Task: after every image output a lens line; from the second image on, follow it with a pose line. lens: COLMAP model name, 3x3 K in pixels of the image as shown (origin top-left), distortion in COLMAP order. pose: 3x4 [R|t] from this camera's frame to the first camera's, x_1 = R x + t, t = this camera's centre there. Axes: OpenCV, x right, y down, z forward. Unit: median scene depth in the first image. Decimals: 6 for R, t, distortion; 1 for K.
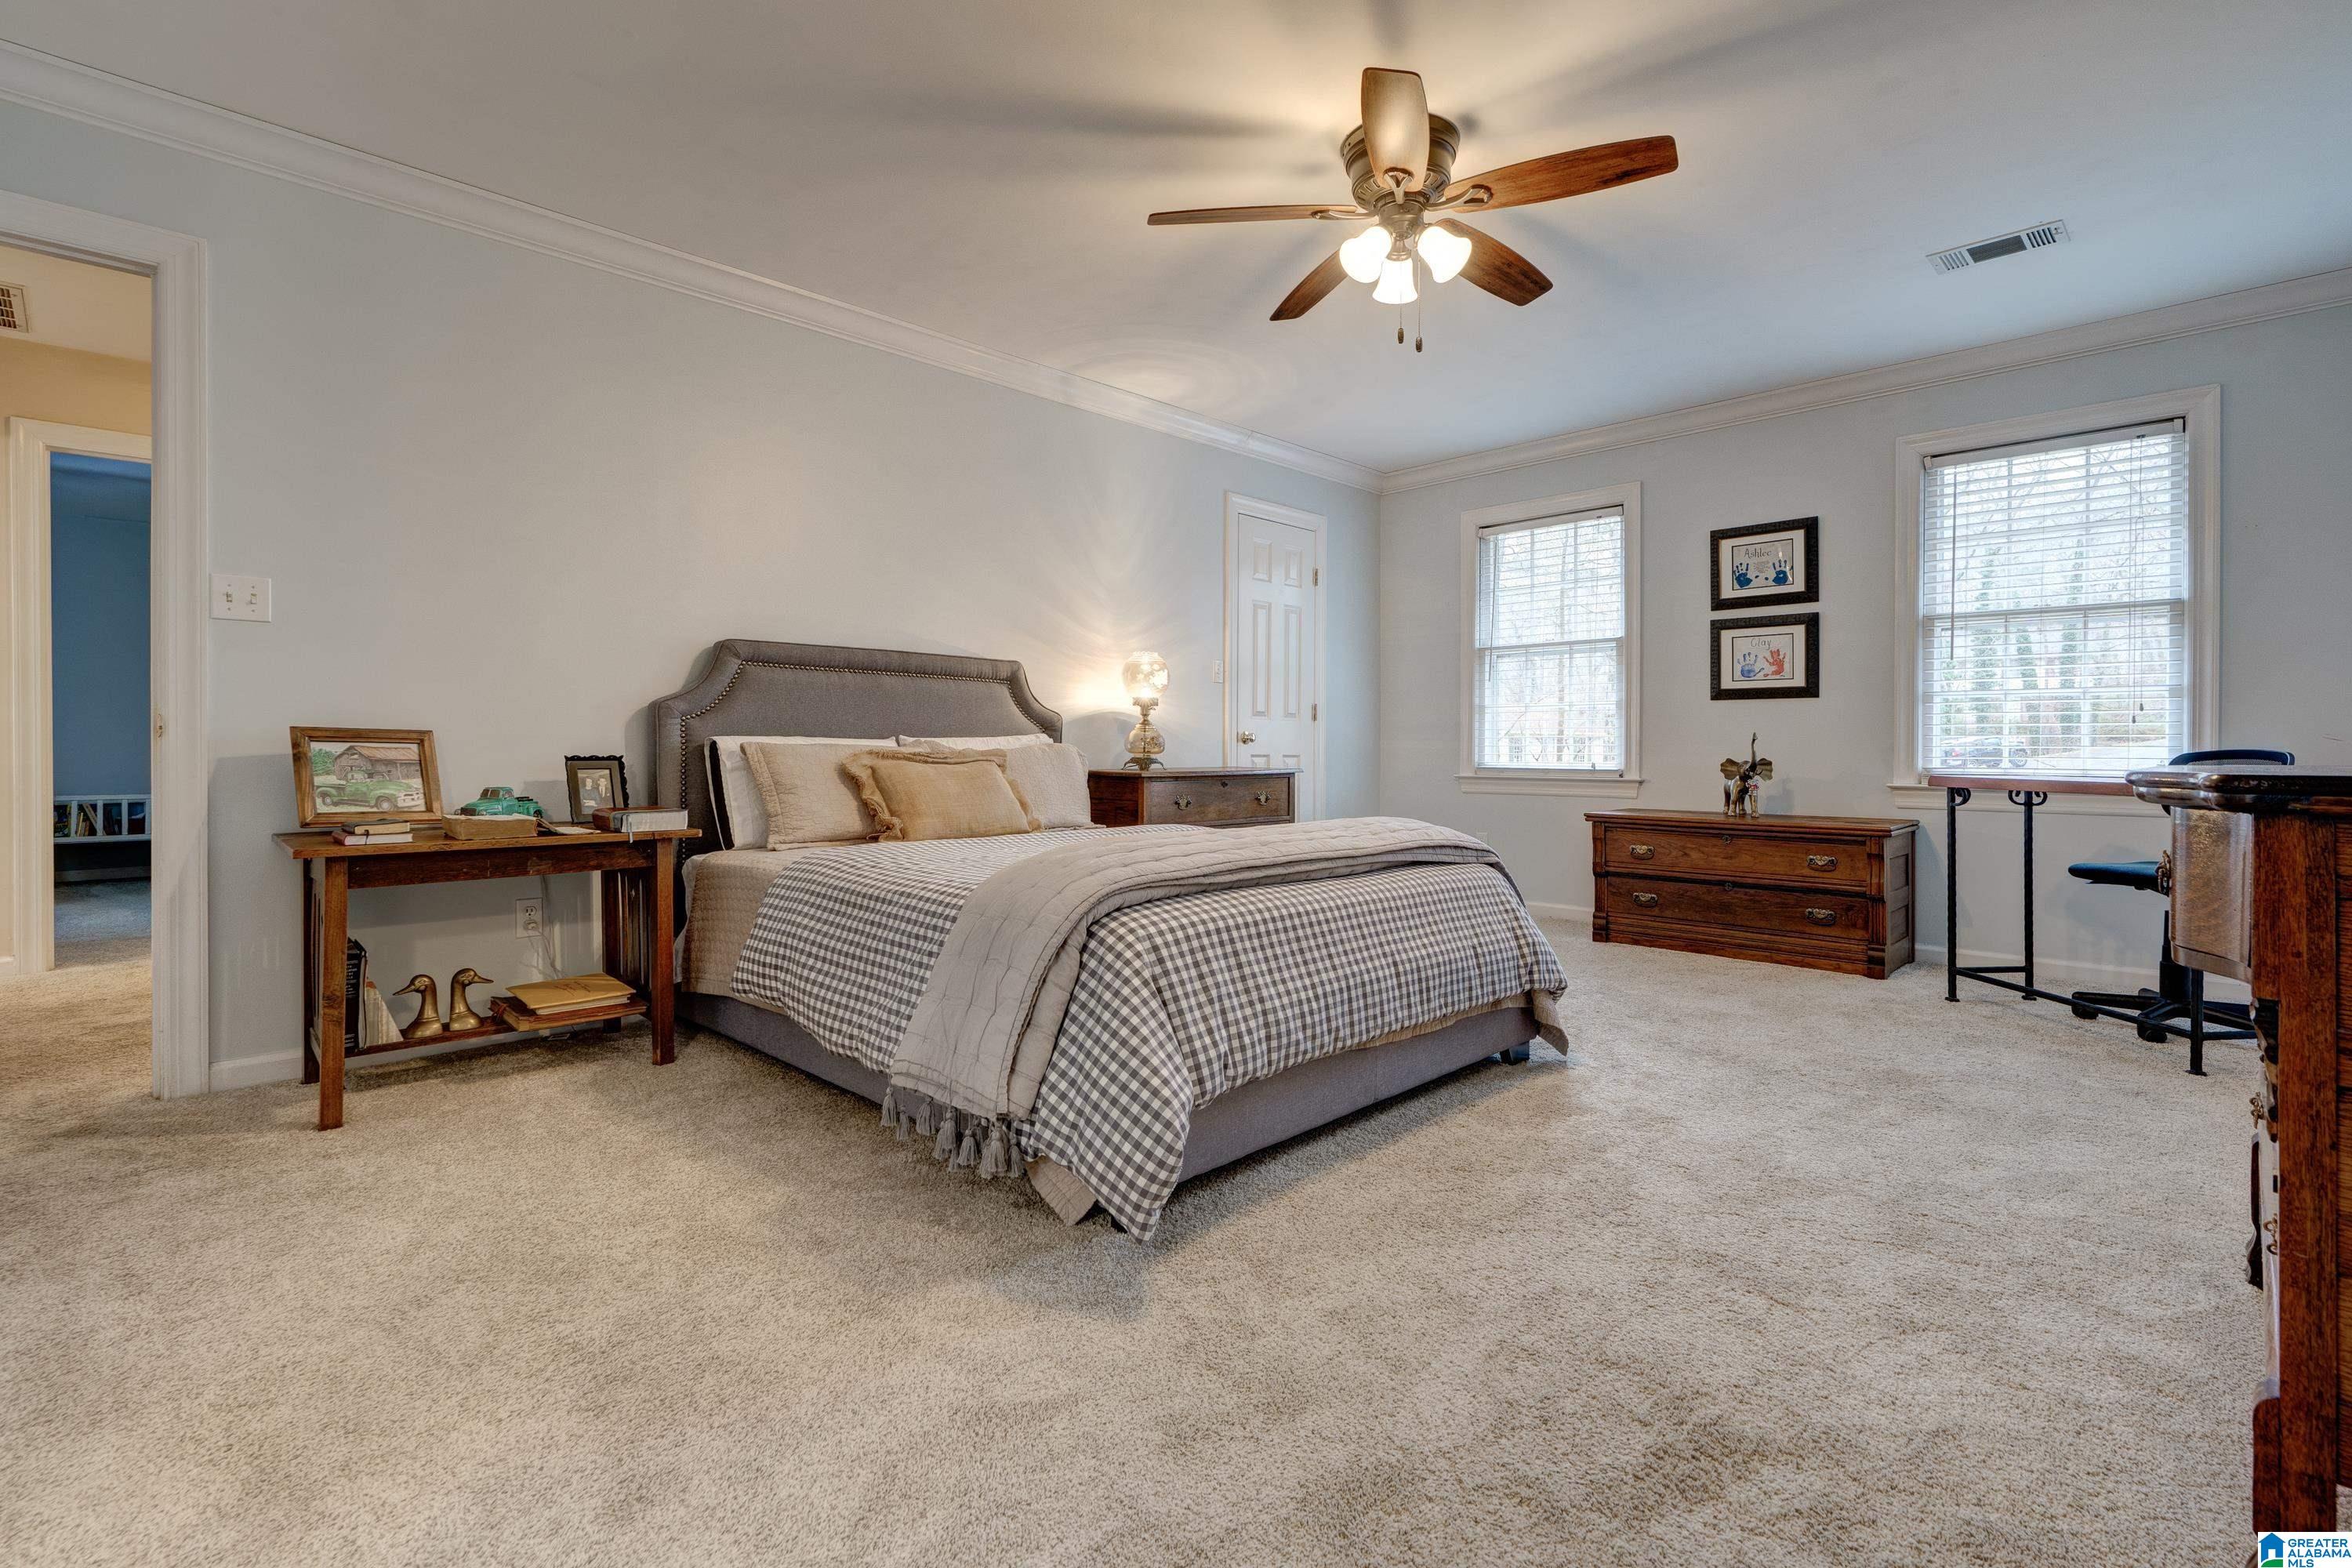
lens RADIAL K [[1077.2, 0, 1195.3], [0, 1077.2, 796.5], [0, 0, 1]] dist [-0.003526, 0.000045]
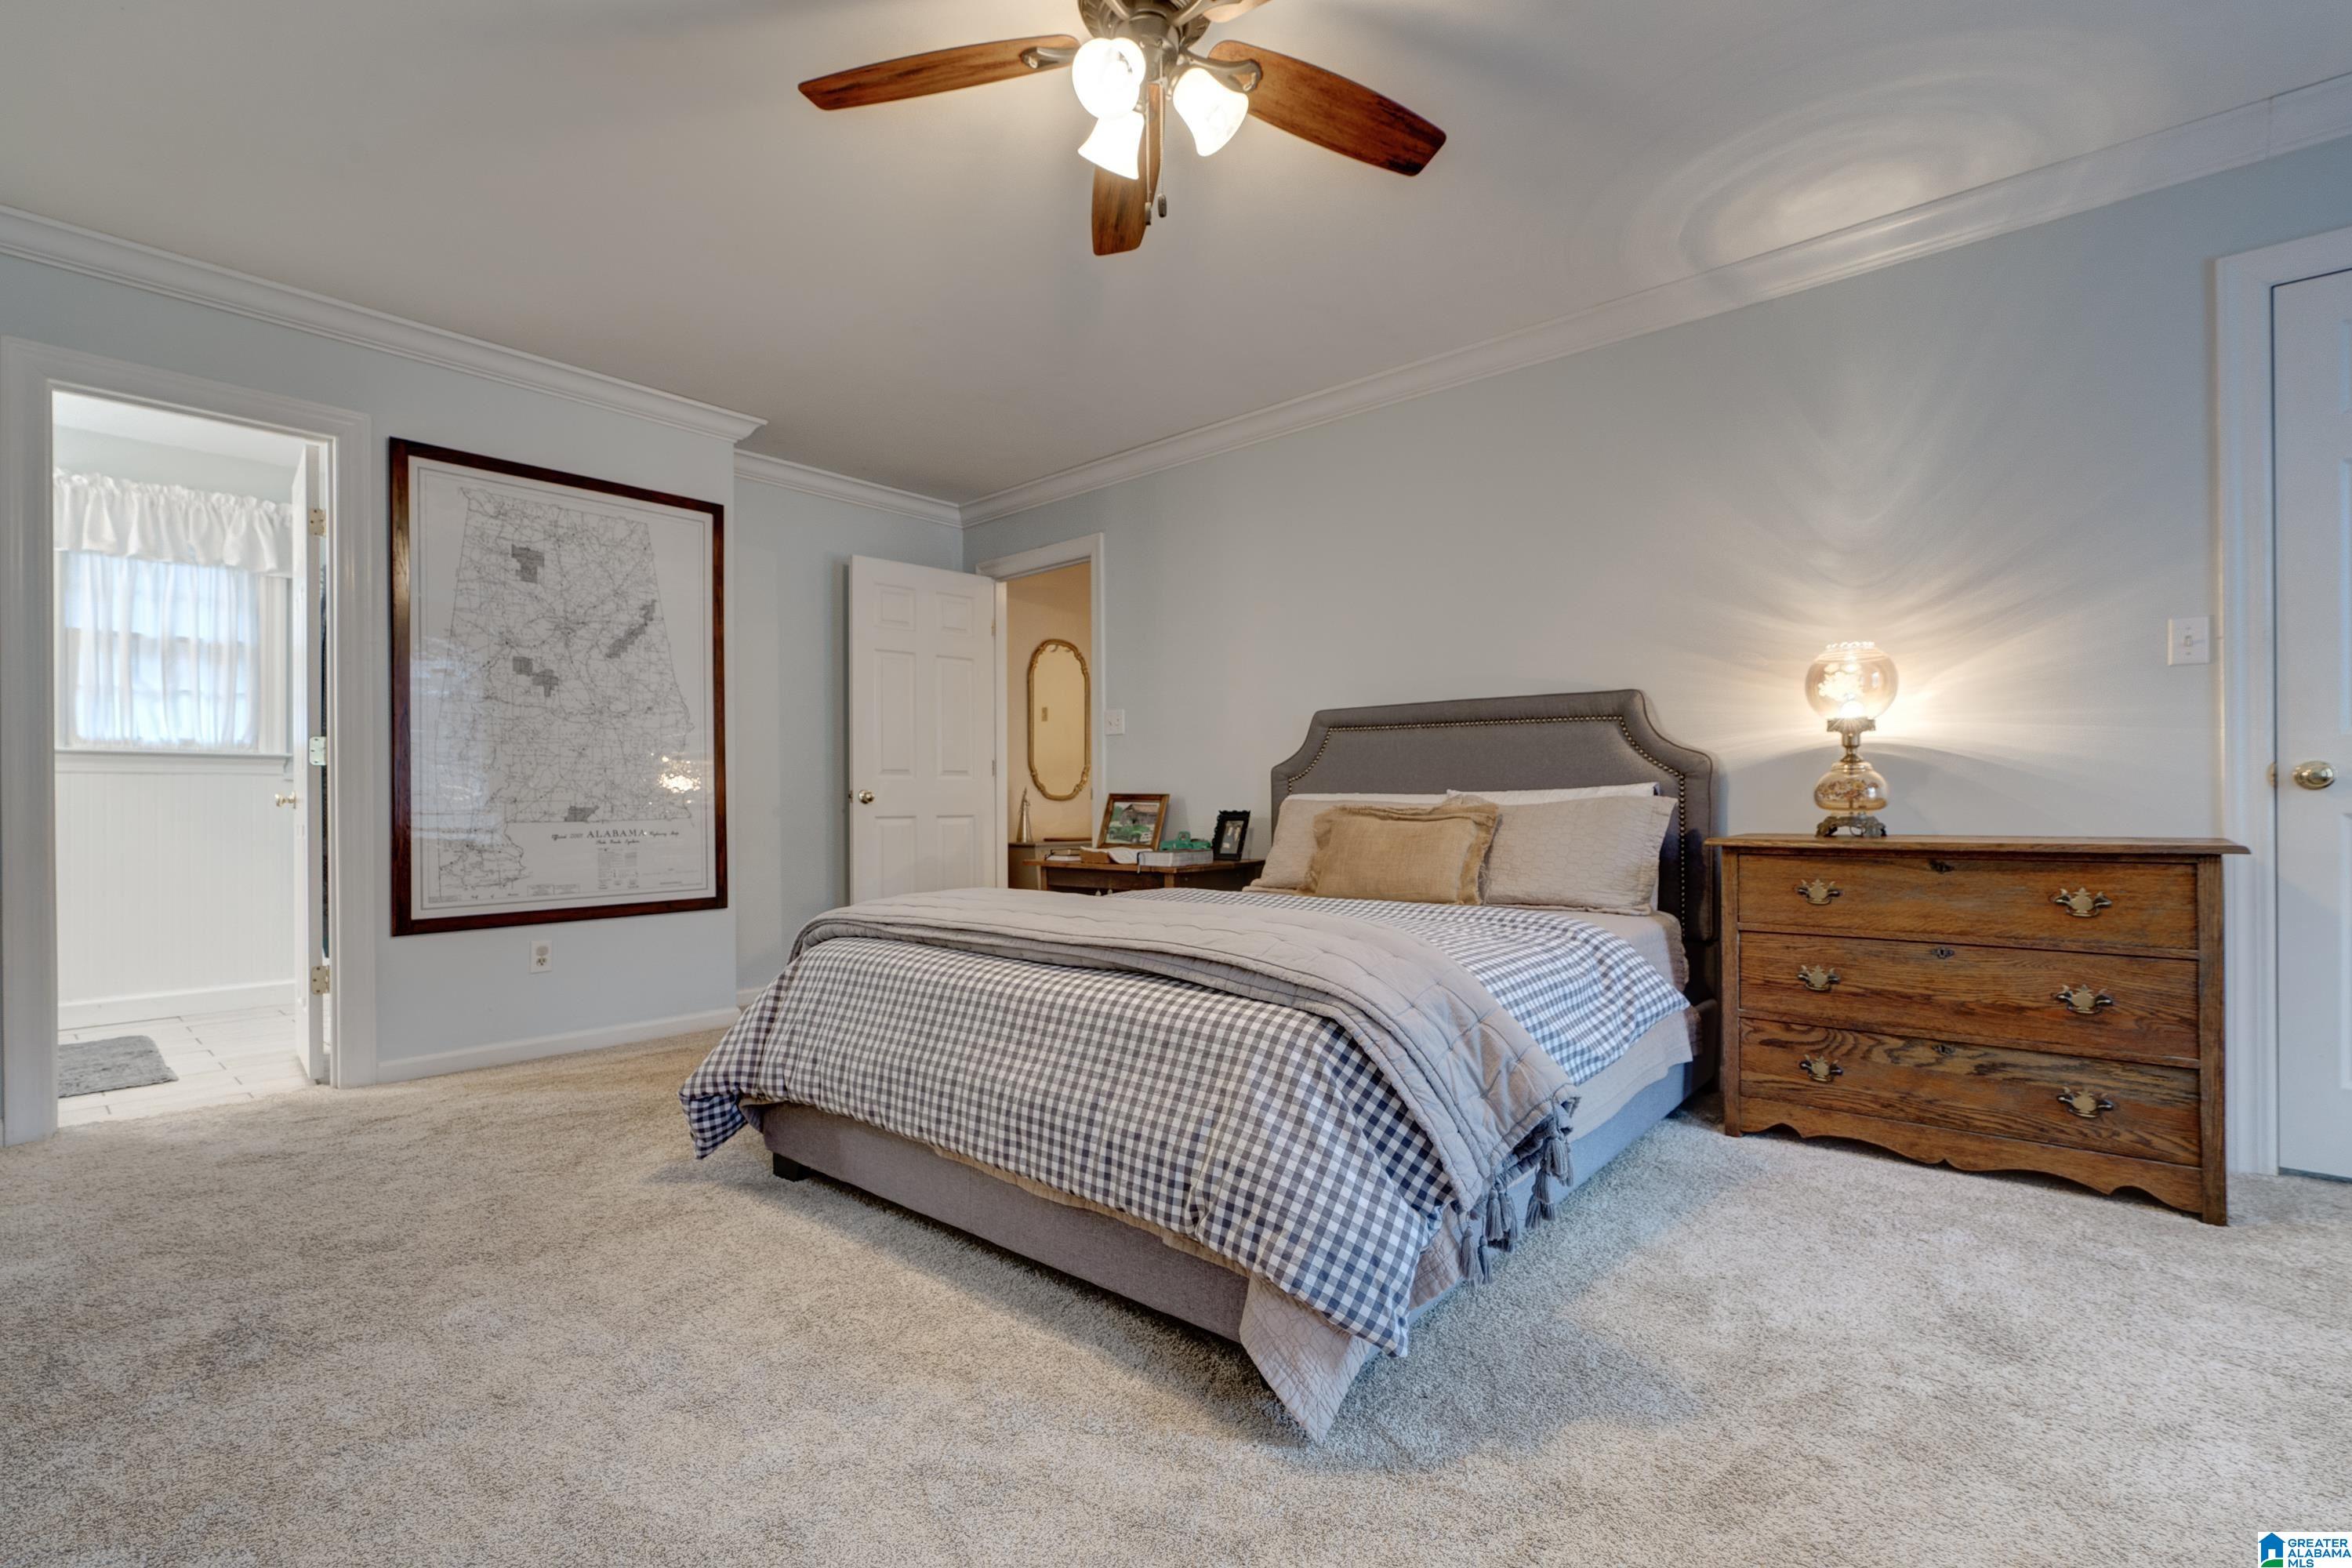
lens RADIAL K [[1077.2, 0, 1195.3], [0, 1077.2, 796.5], [0, 0, 1]] dist [-0.003526, 0.000045]
pose [[0.052845, -0.010605, -0.998546, 0.597002], [-0.032450, 0.999397, -0.012331, -0.029169], [0.998075, 0.033054, 0.052469, 0.655608]]
